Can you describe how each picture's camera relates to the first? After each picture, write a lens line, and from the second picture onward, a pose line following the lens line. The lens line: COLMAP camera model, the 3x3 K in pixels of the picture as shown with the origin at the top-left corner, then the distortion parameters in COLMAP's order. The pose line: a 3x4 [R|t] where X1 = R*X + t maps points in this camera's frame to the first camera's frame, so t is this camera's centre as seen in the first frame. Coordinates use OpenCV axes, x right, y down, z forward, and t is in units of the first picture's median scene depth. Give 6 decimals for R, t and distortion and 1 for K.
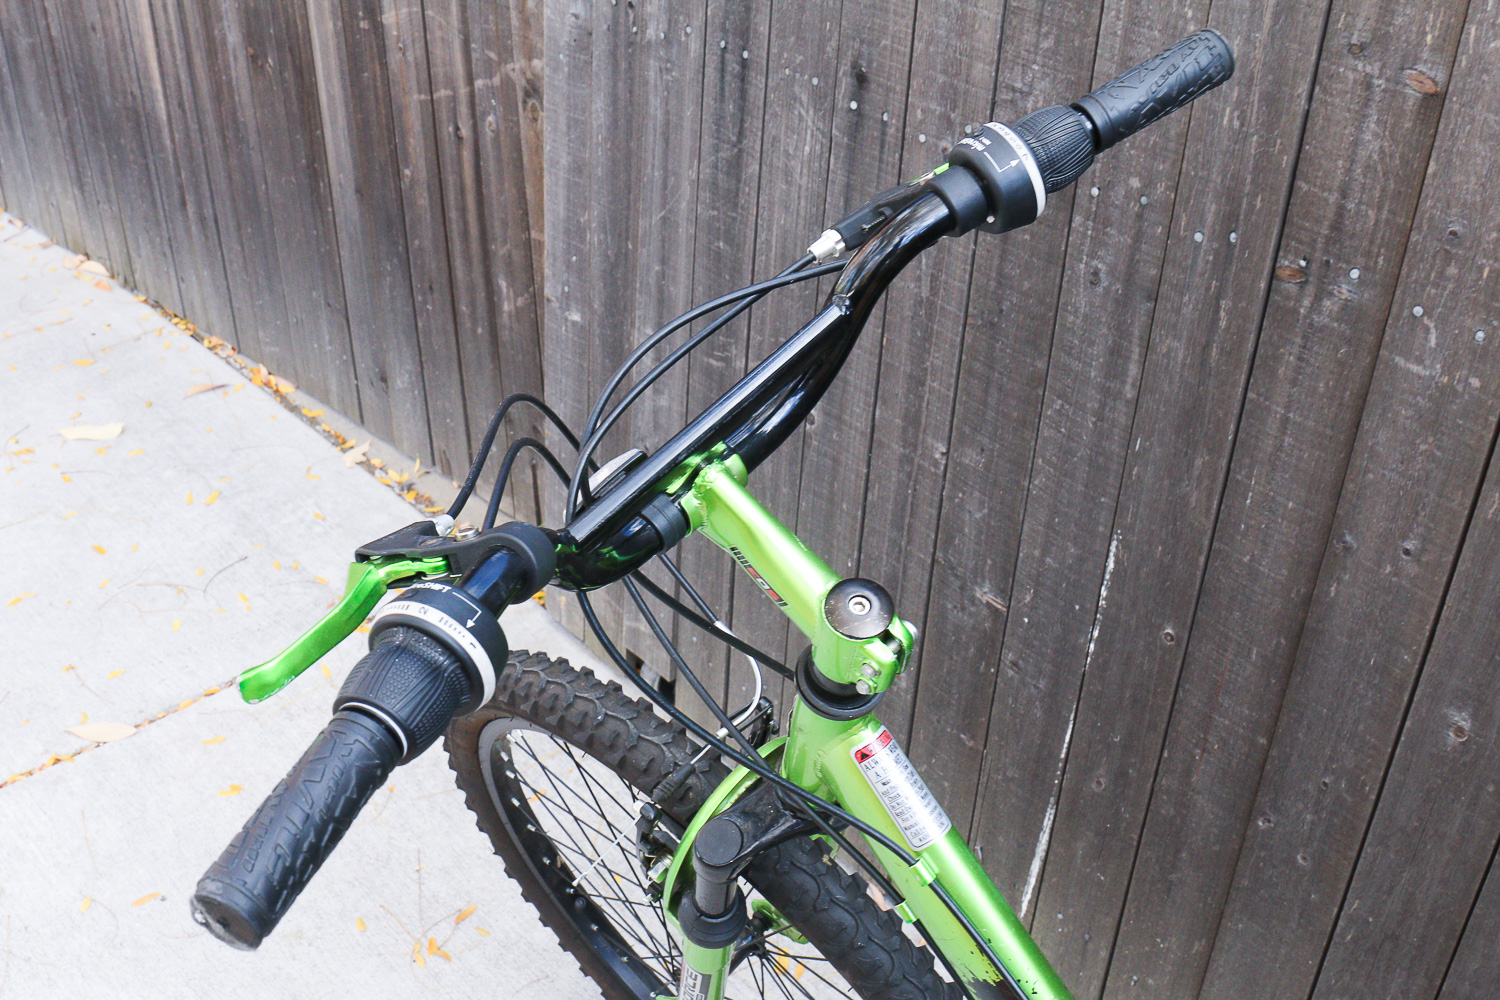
lens RADIAL K [[1705.6, 0, 745.9], [0, 1705.6, 504.4], [0, 0, 1]] dist [-0.092315, 0.000000]
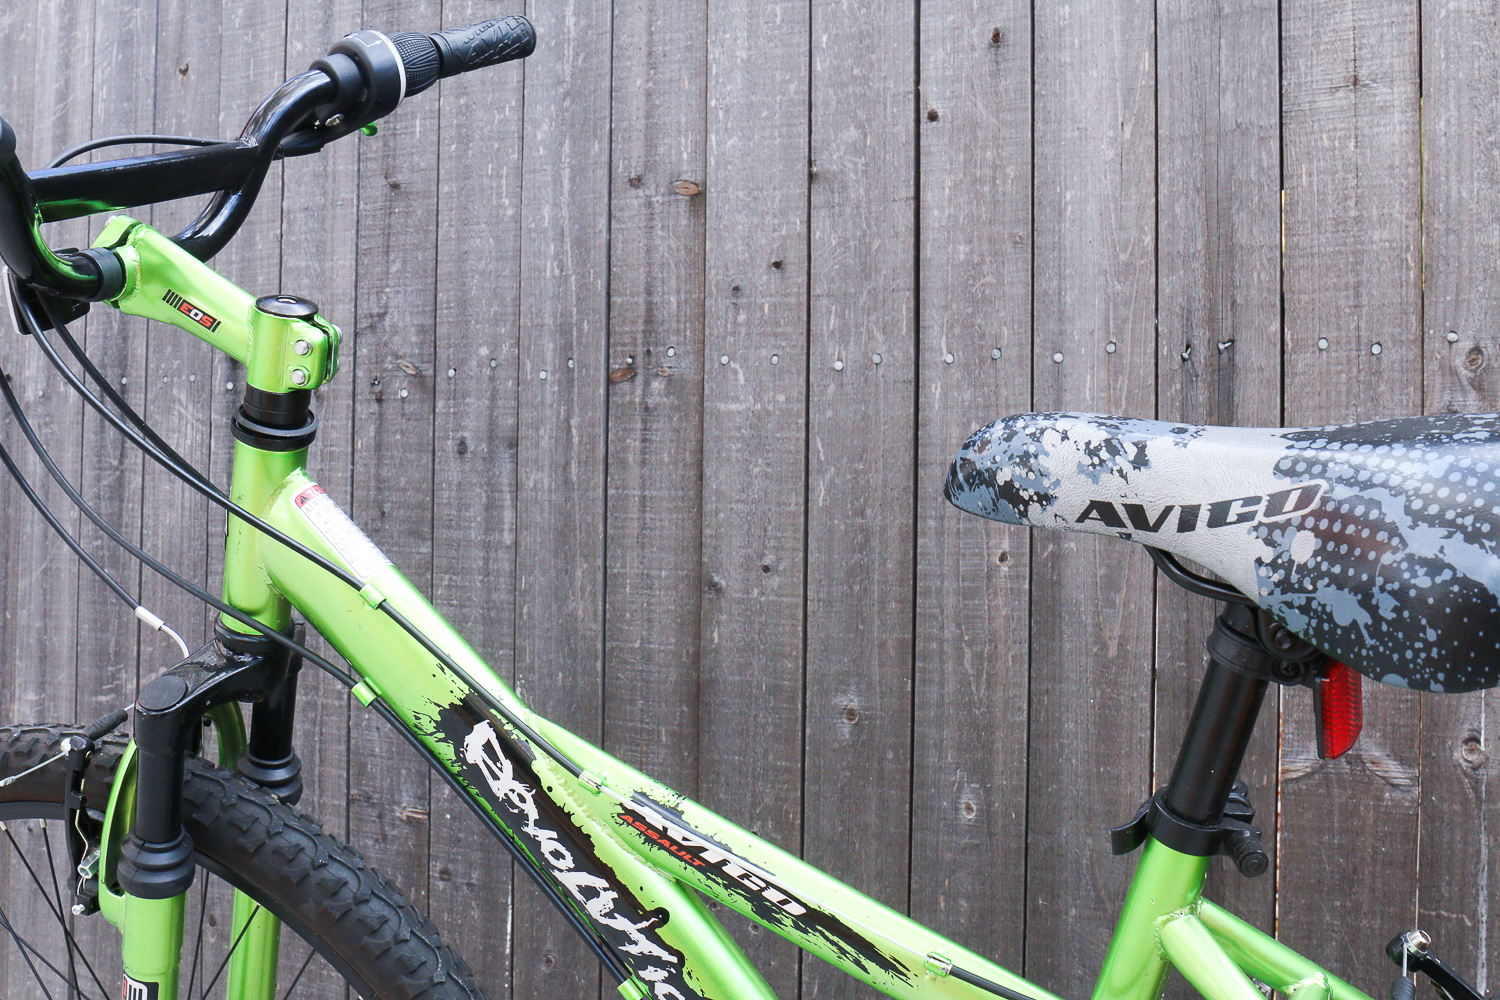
lens RADIAL K [[1705.6, 0, 824.9], [0, 1705.6, 485.3], [0, 0, 1]] dist [-0.092315, 0.000000]
pose [[0.907427, -0.032498, 0.418951, -0.056247], [0.252143, 0.839683, -0.480995, 0.527725], [-0.336154, 0.542104, 0.770145, 0.050630]]
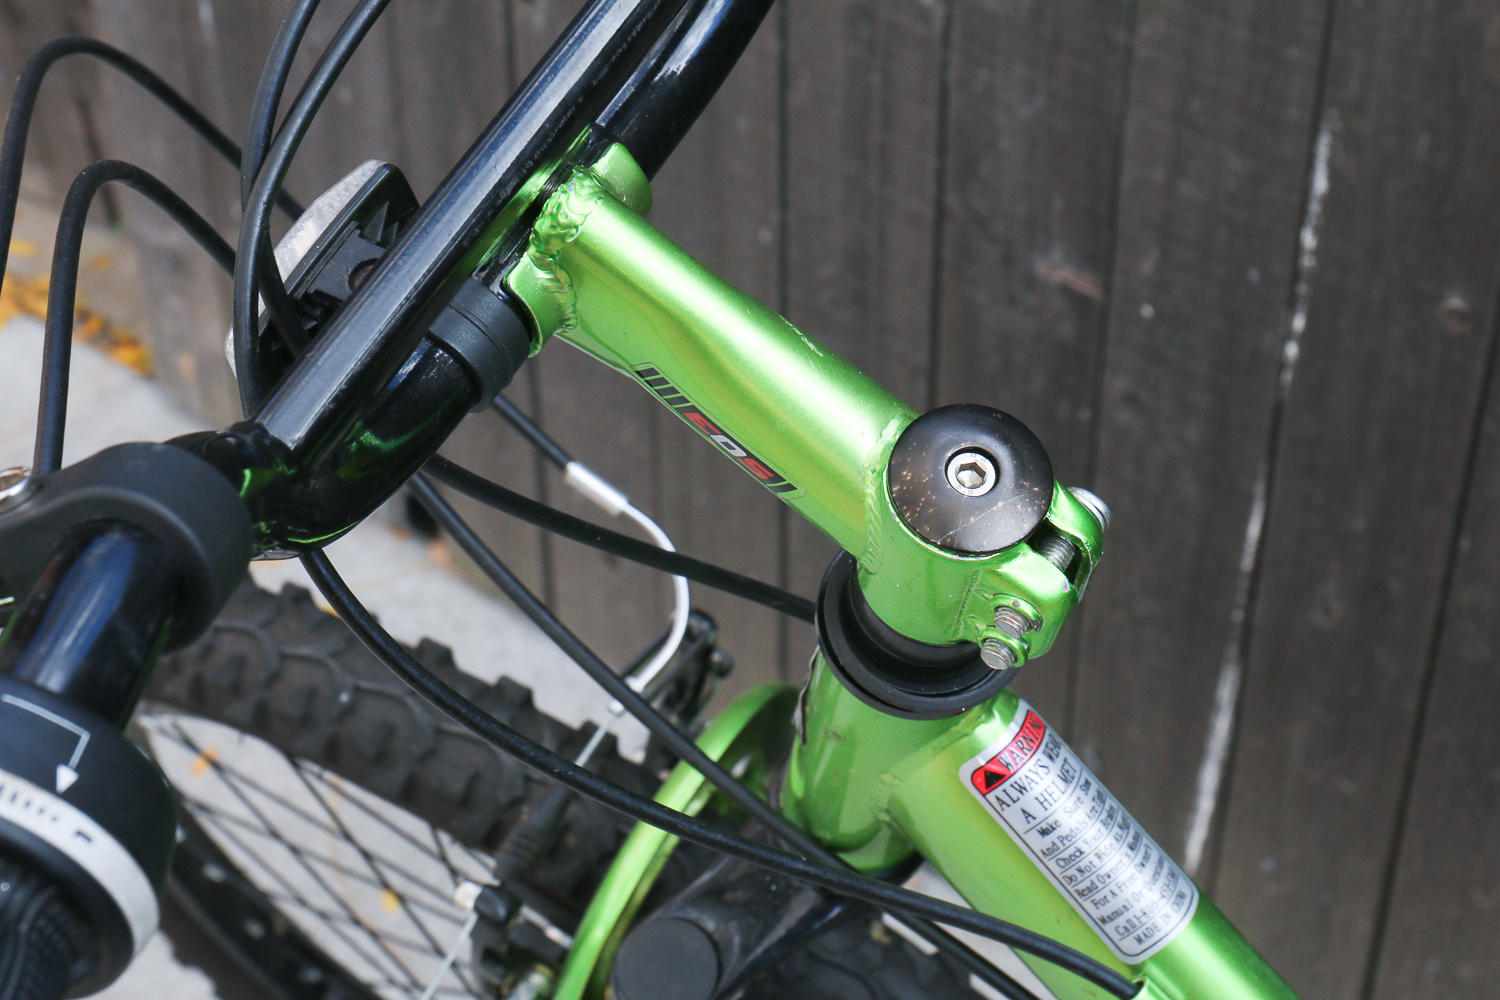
lens RADIAL K [[2937.4, 0, 751.1], [0, 2937.4, 508.7], [0, 0, 1]] dist [-0.005581, 0.000000]
pose [[0.985577, -0.148975, 0.080275, -0.030842], [0.134072, 0.976840, 0.166761, -0.040026], [-0.103259, -0.153593, 0.982724, 0.195501]]
